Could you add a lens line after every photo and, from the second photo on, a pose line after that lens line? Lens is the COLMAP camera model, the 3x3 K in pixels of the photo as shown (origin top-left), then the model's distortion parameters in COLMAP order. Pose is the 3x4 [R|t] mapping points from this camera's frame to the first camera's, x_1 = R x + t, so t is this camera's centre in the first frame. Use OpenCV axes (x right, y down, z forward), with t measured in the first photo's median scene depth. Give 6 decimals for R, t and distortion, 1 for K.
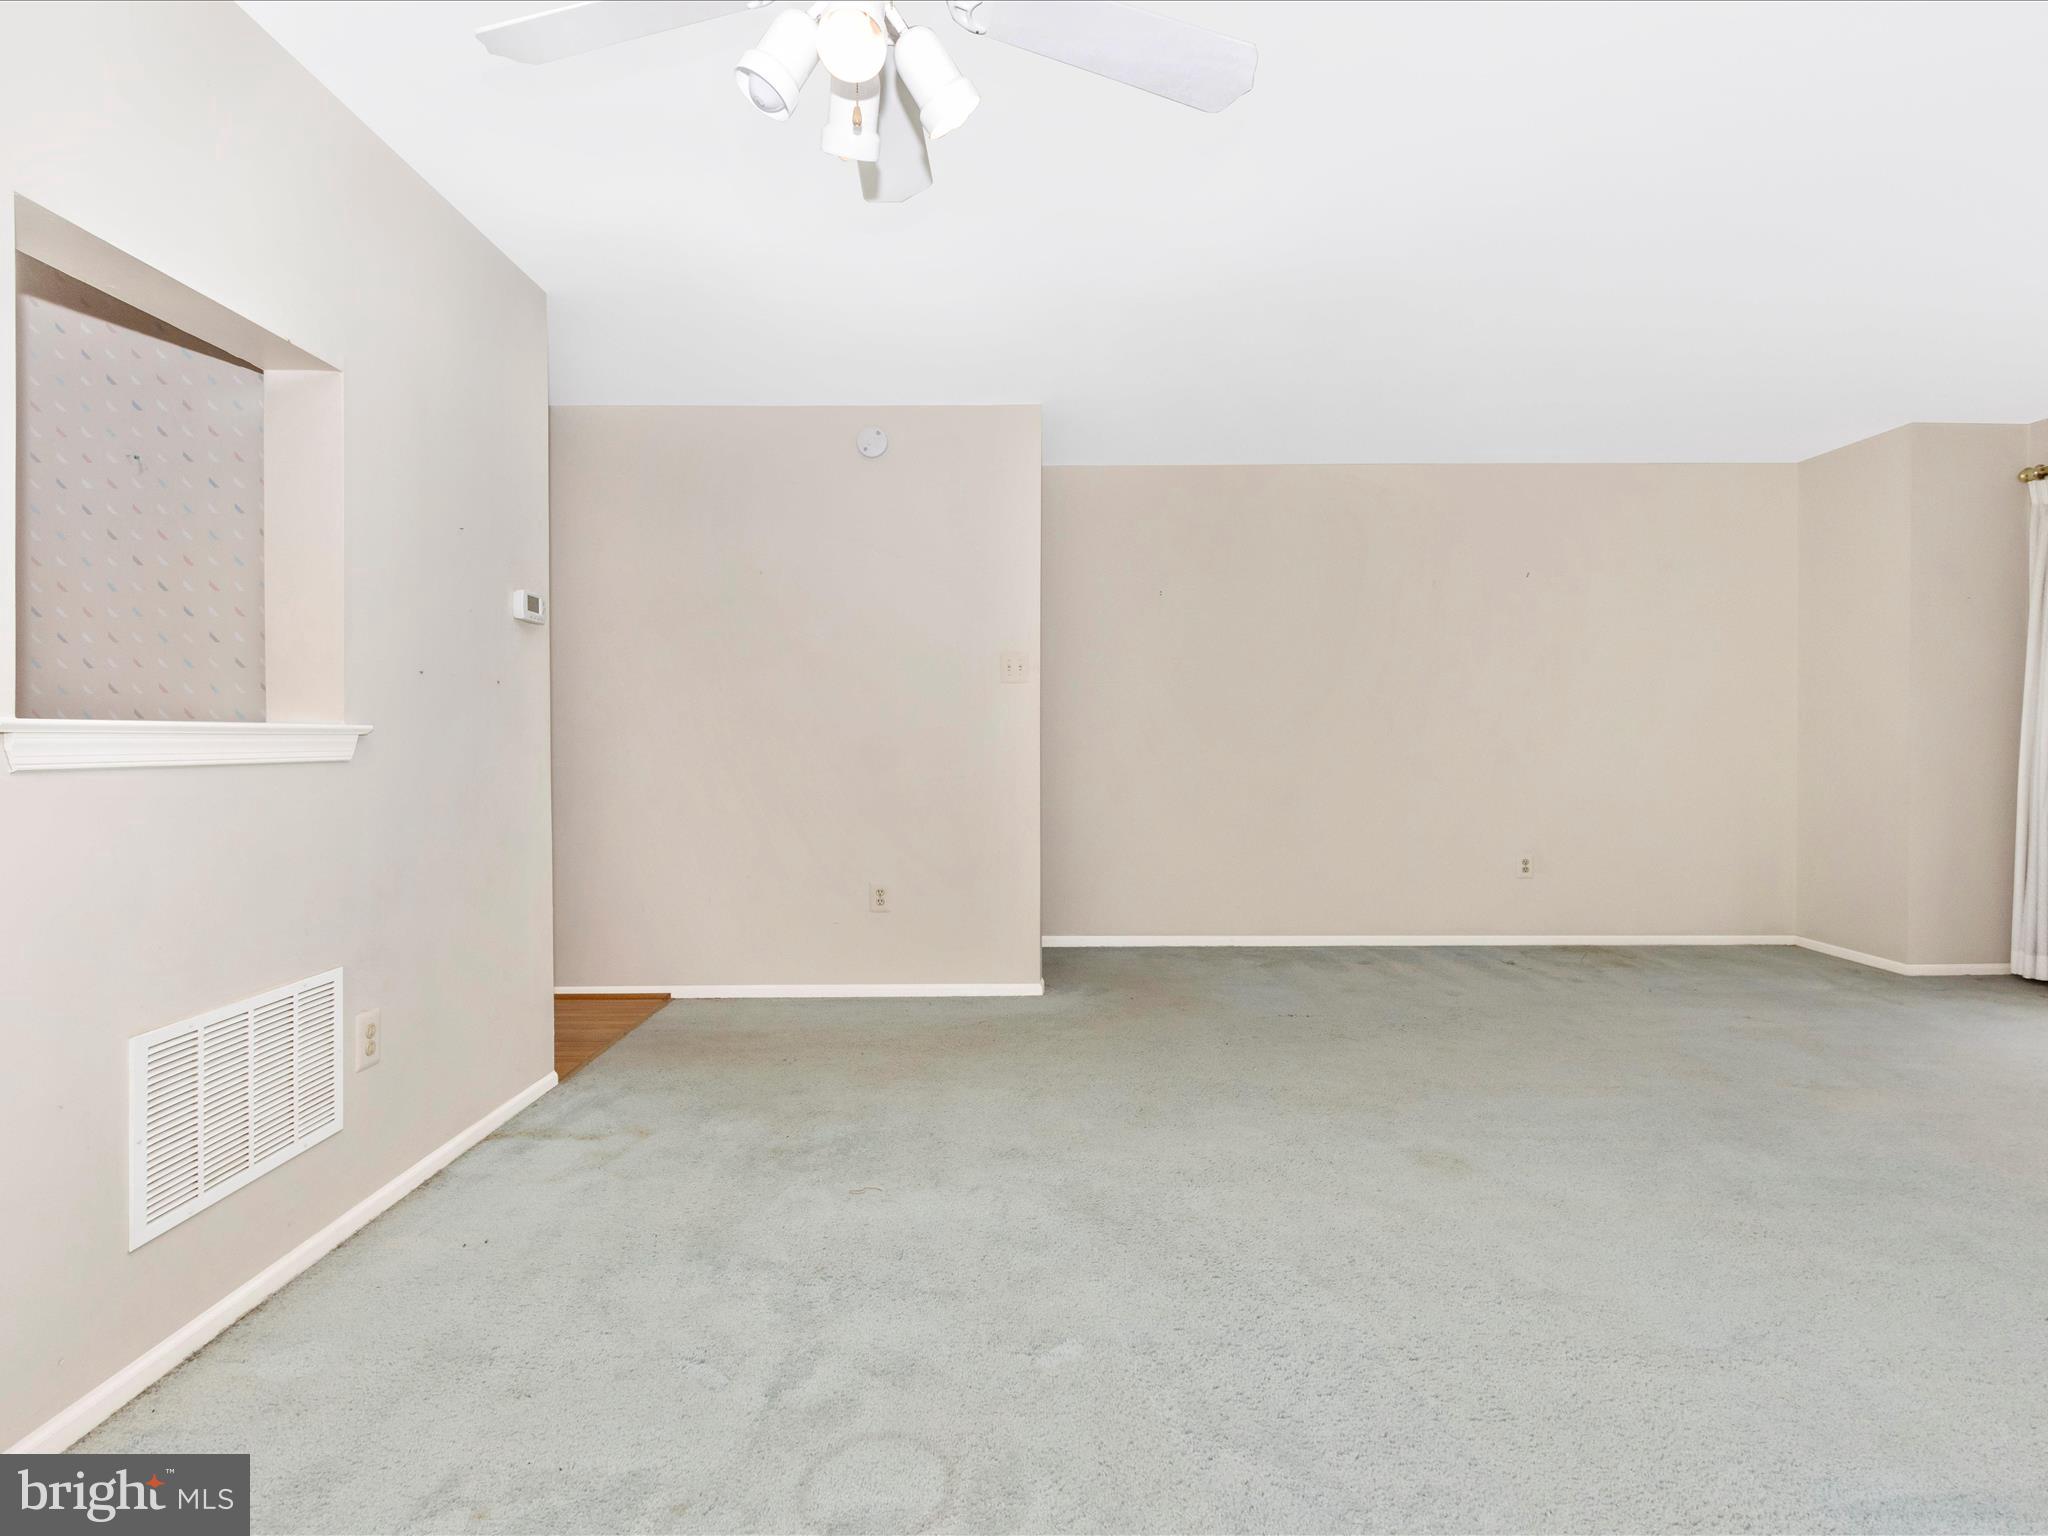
lens RADIAL K [[1067.4, 0, 1019.8], [0, 1067.4, 749.4], [0, 0, 1]] dist [-0.002461, -0.001009]
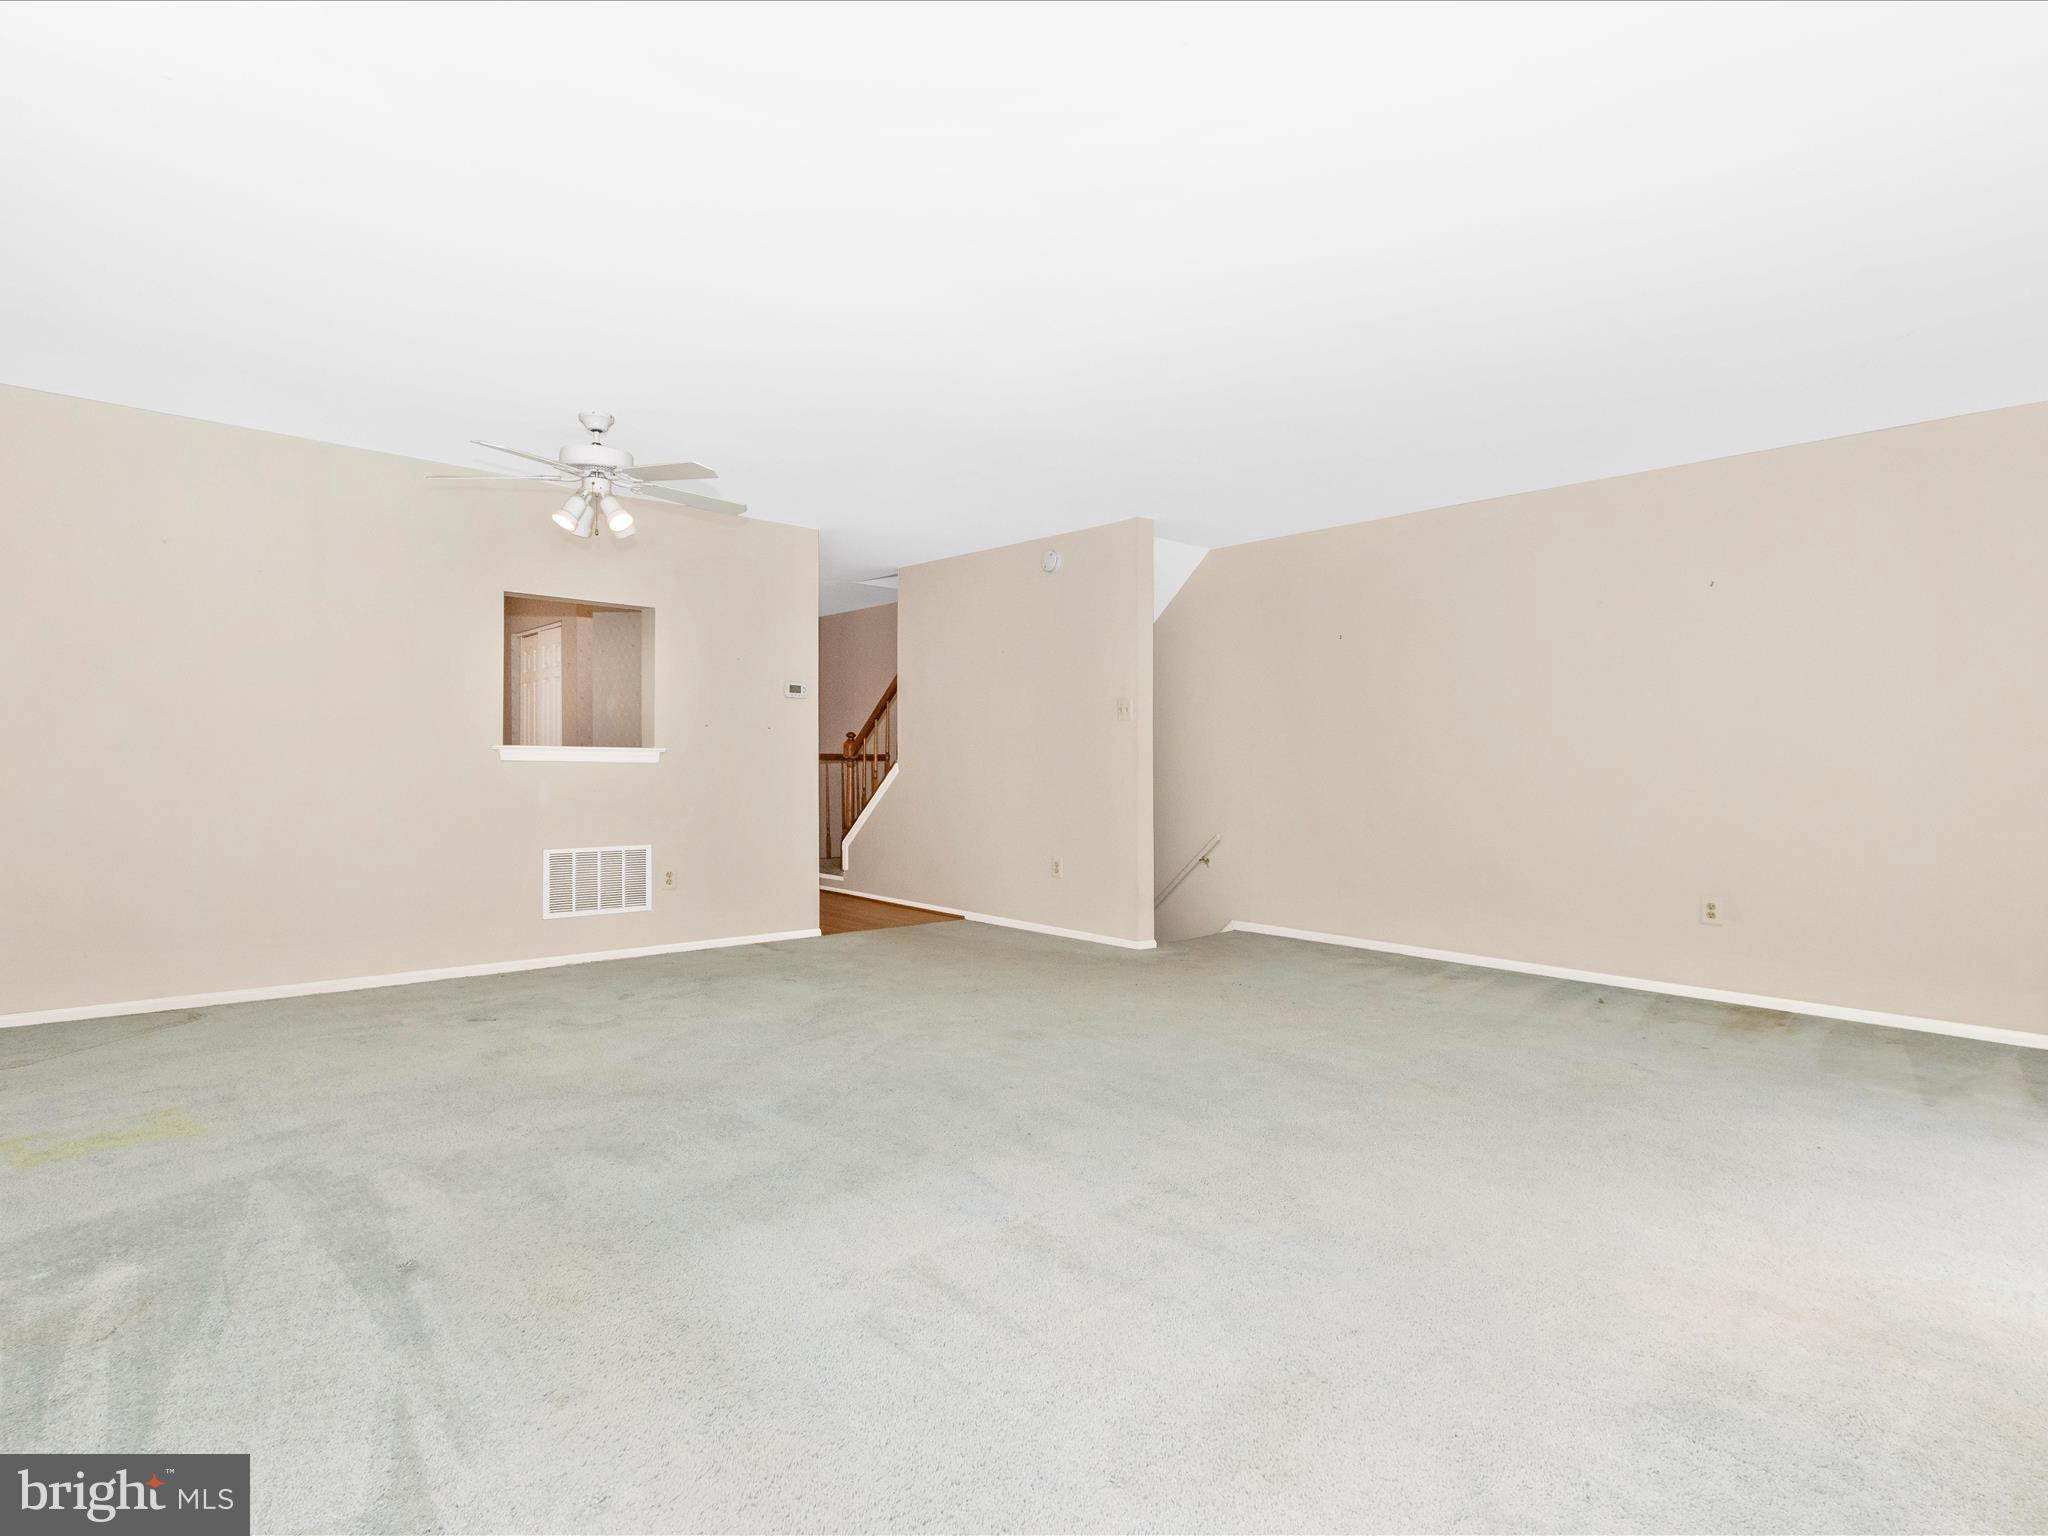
lens RADIAL K [[1031.7, 0, 1024.0], [0, 1031.7, 768.0], [0, 0, 1]] dist [0.000368, -0.000047]
pose [[0.682858, 0.012492, -0.730444, 0.872594], [-0.021545, 0.999763, -0.003043, 0.006429], [0.730233, 0.017816, 0.682965, -0.008548]]
